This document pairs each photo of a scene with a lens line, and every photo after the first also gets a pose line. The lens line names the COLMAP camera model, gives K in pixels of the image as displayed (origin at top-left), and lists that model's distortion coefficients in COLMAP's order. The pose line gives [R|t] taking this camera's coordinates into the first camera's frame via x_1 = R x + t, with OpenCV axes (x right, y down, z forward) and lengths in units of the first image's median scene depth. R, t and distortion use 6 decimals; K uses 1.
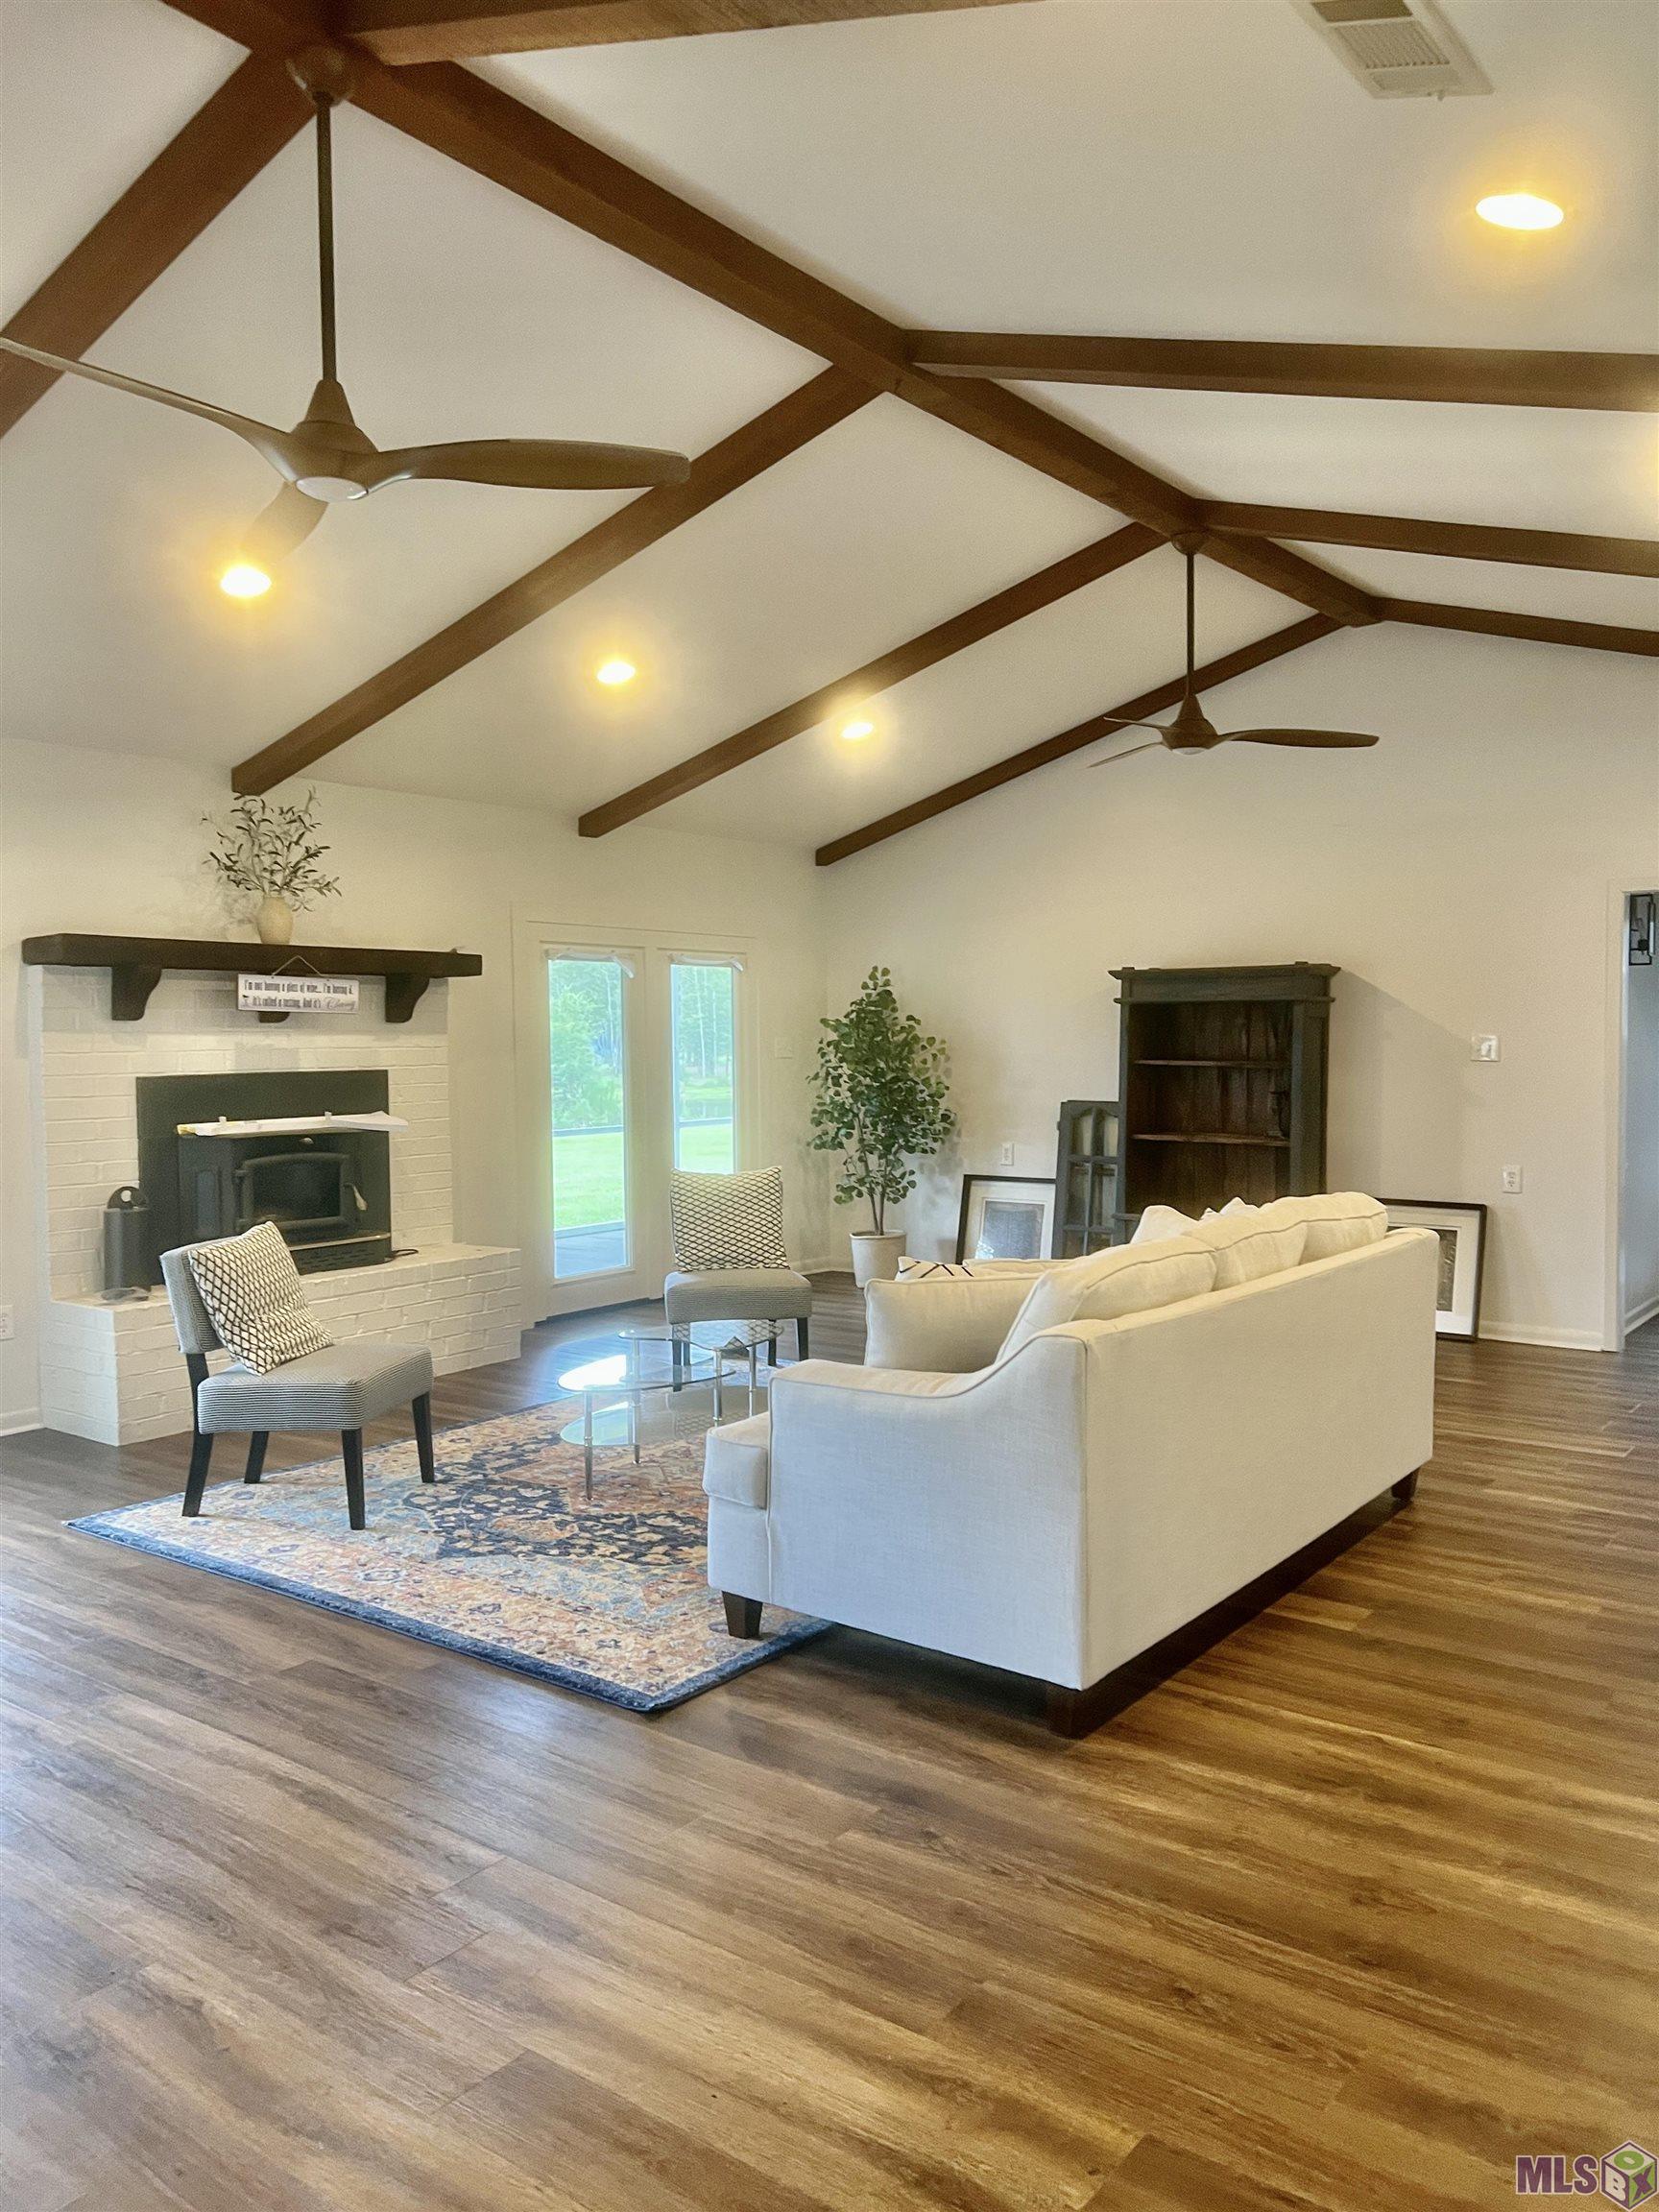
lens RADIAL K [[1672.9, 0, 829.5], [0, 1672.9, 1106.0], [0, 0, 1]] dist [0.047930, -0.052309]
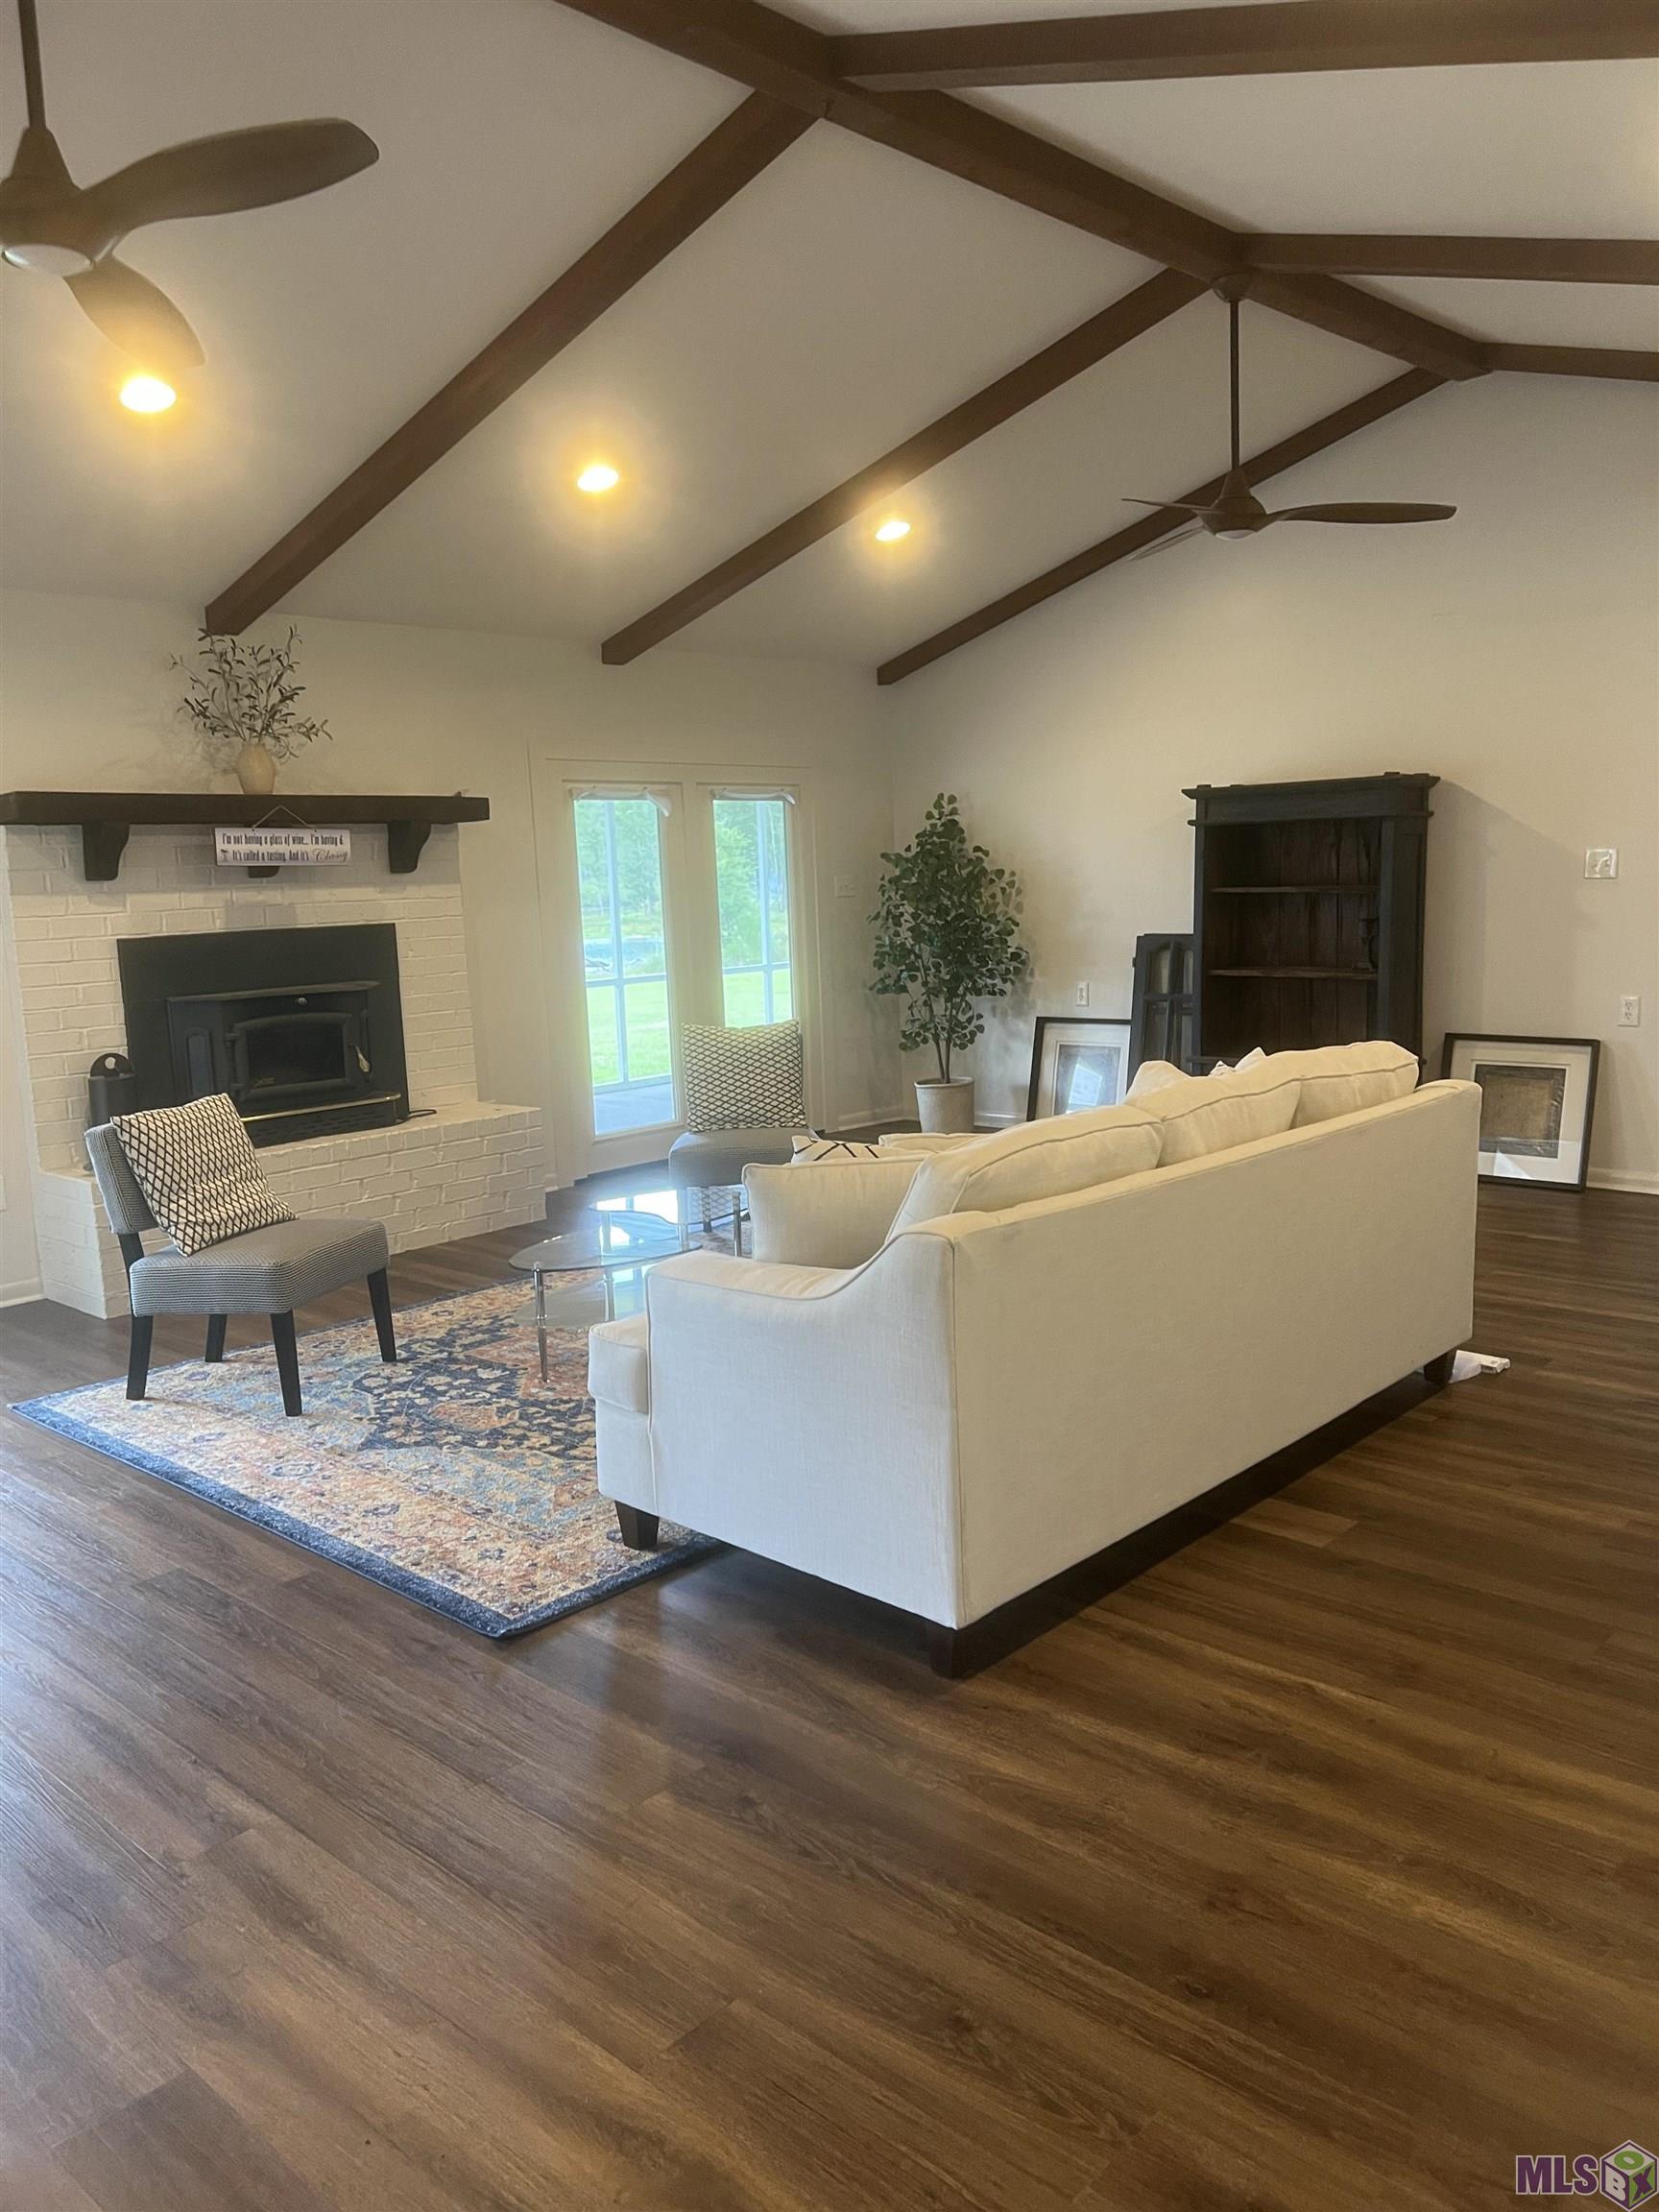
lens RADIAL K [[1674.9, 0, 829.0], [0, 1674.9, 1099.3], [0, 0, 1]] dist [0.044330, -0.047373]
pose [[0.994086, -0.015541, -0.107476, 0.115048], [0.025852, 0.995120, 0.095221, -0.008874], [0.105472, -0.097436, 0.989637, 0.095296]]
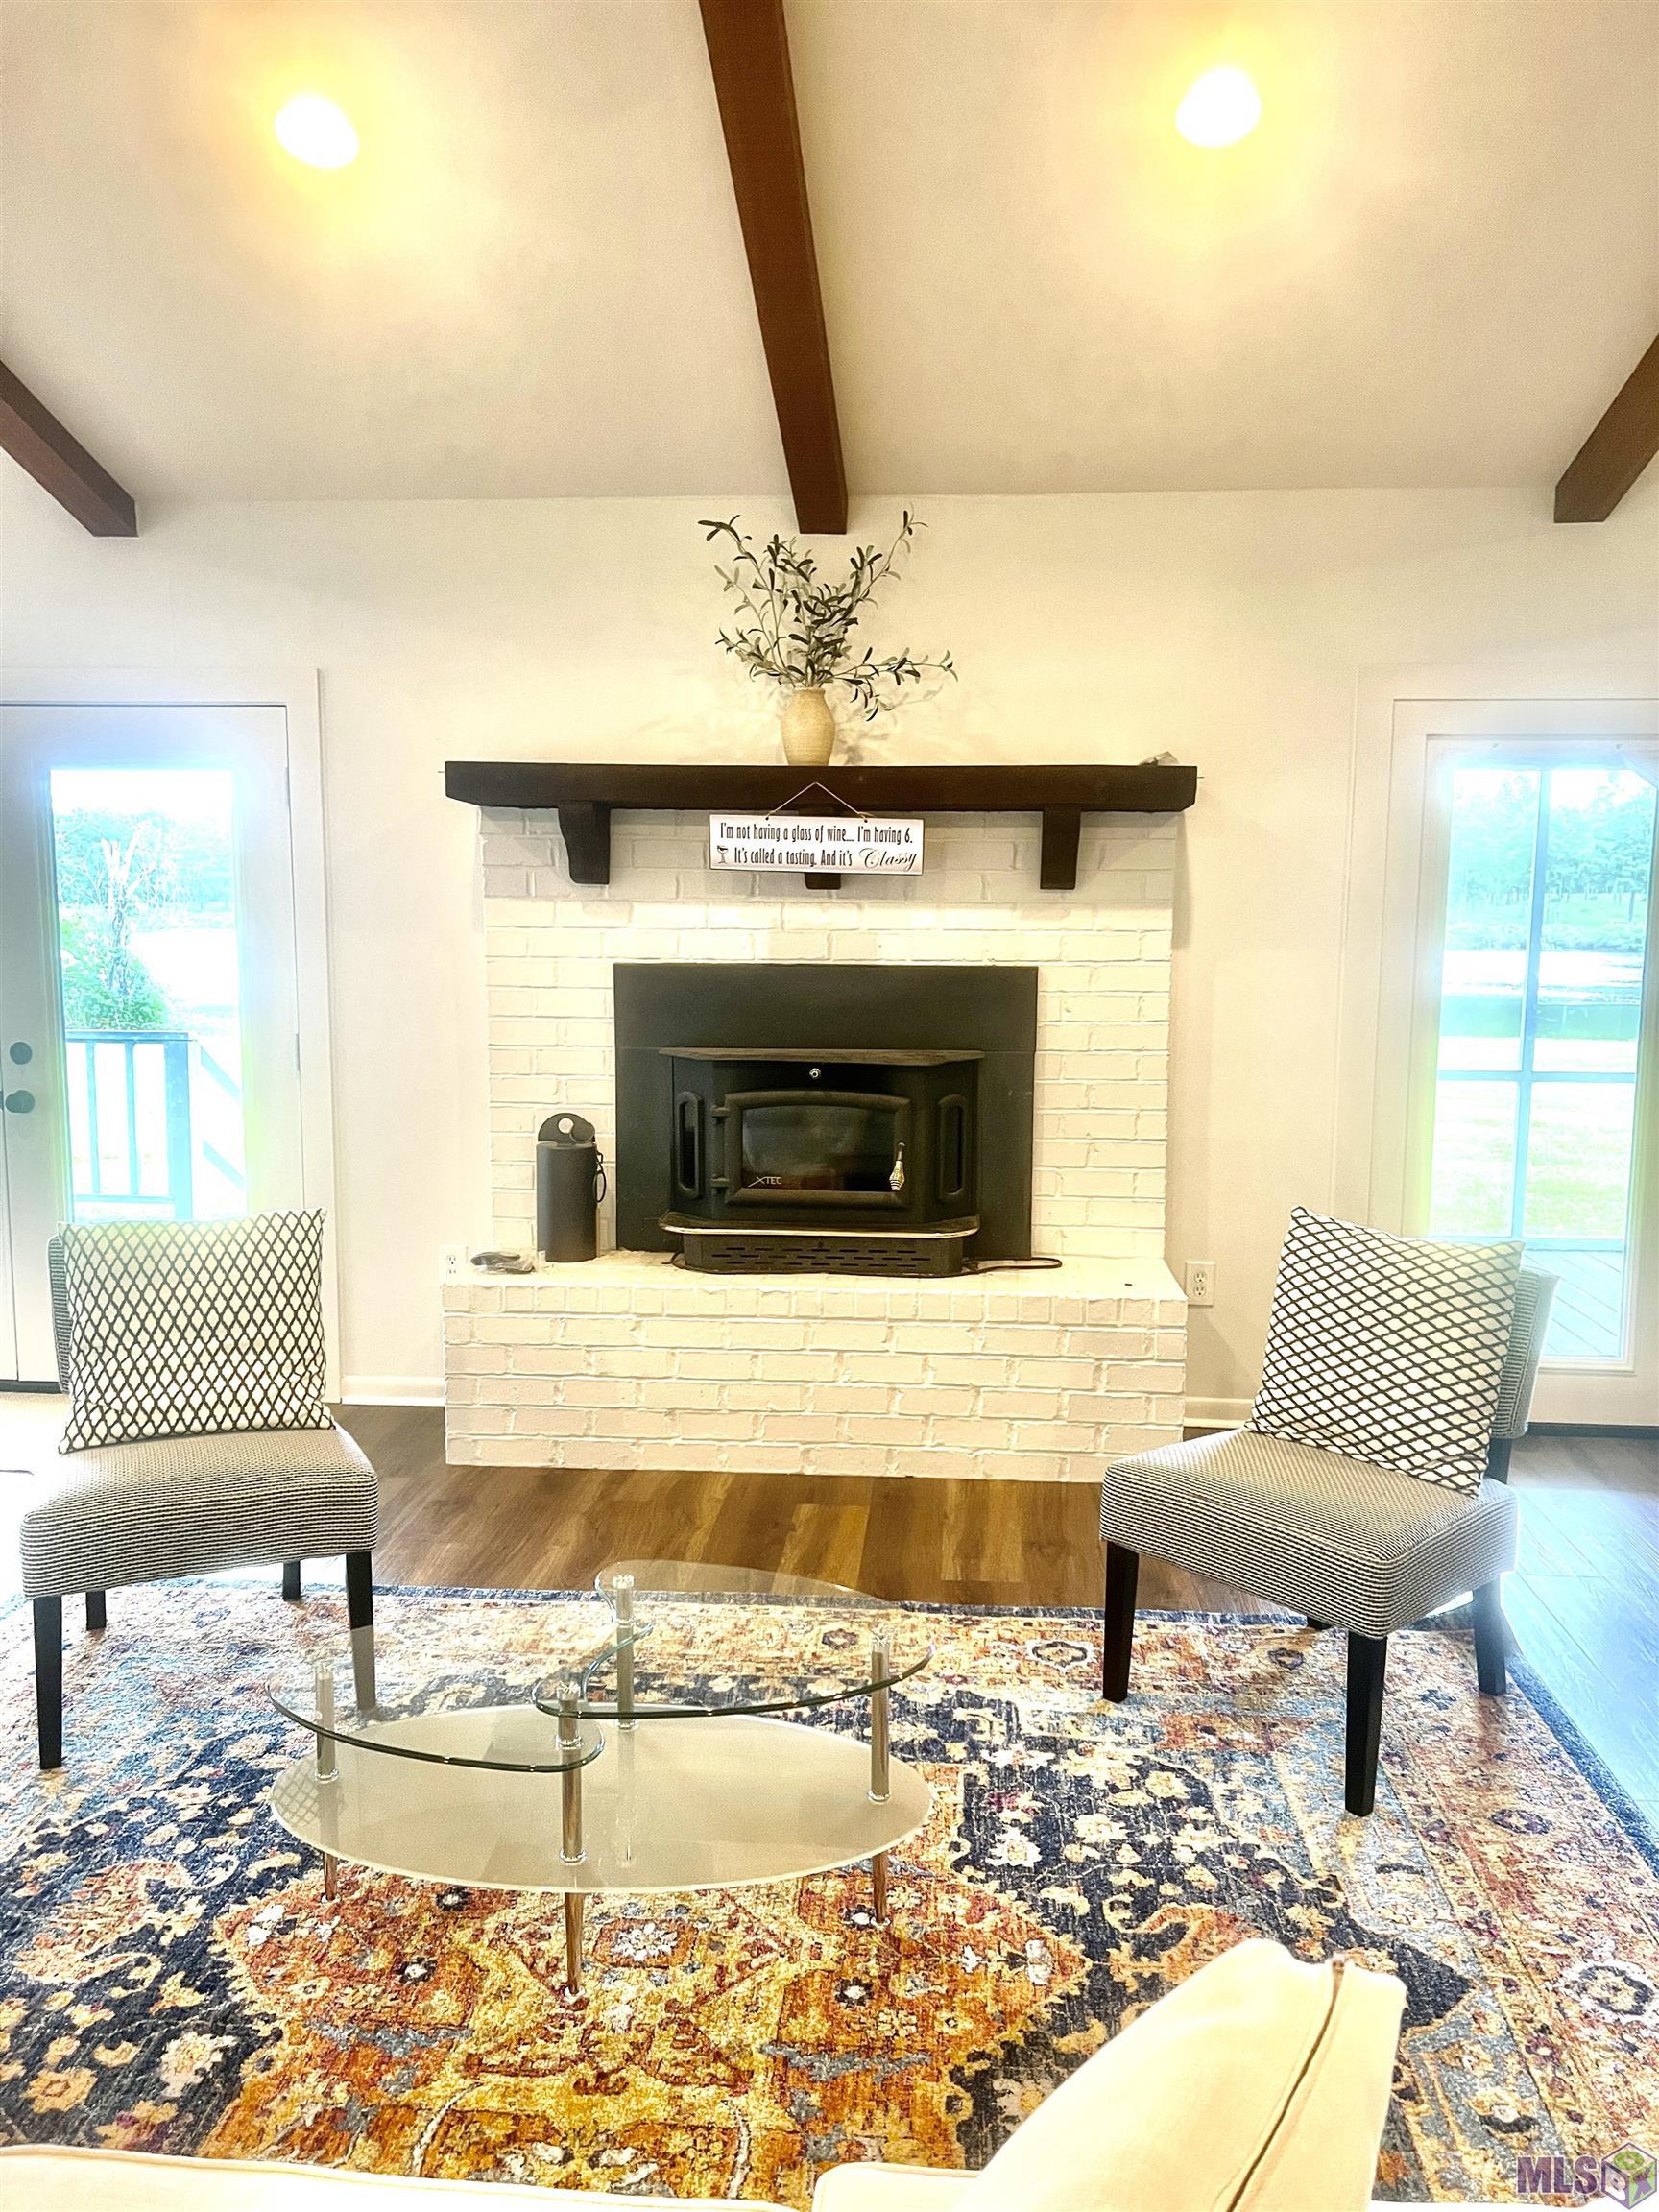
lens RADIAL K [[1672.9, 0, 829.5], [0, 1672.9, 1106.0], [0, 0, 1]] dist [0.047930, -0.052309]
pose [[0.522882, 0.121826, -0.843654, 0.301215], [-0.046651, 0.992341, 0.114383, -0.051329], [0.851127, -0.020452, 0.524561, 0.841548]]
